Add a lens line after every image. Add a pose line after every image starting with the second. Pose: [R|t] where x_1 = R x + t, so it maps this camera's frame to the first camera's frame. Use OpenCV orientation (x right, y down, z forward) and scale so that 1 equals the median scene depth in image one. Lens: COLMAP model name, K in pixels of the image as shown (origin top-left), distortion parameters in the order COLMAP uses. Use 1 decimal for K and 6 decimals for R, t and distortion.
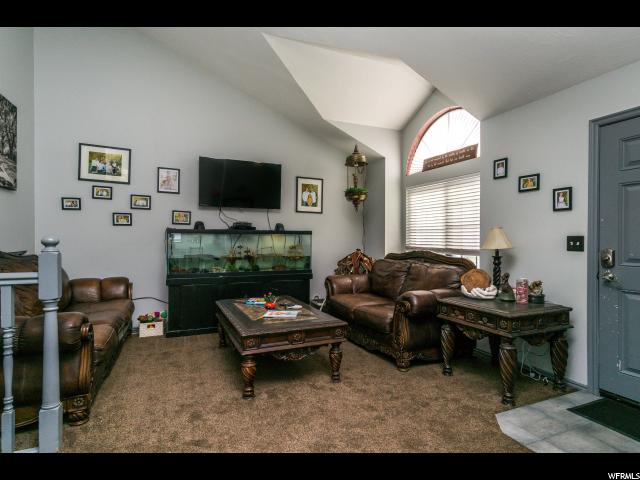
lens RADIAL K [[339.9, 0, 320.2], [0, 339.9, 242.5], [0, 0, 1]] dist [0.005445, 0.001118]
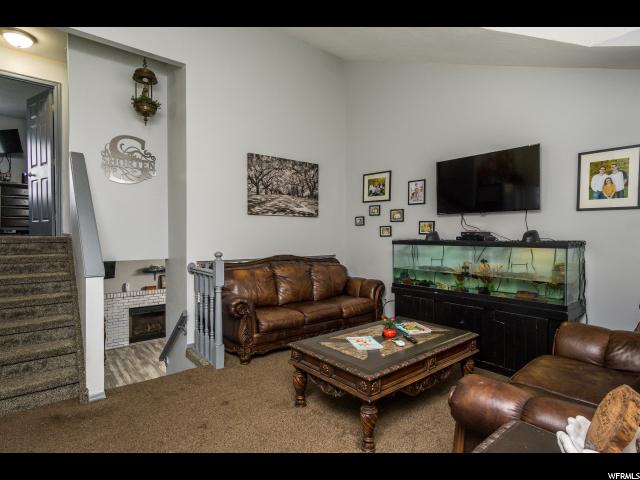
lens RADIAL K [[339.9, 0, 318.8], [0, 339.9, 242.8], [0, 0, 1]] dist [0.005445, 0.001118]
pose [[0.268237, 0.017455, -0.963195, 0.485882], [-0.006960, 0.999845, 0.016181, -0.044283], [0.963328, 0.002364, 0.268317, 0.446644]]
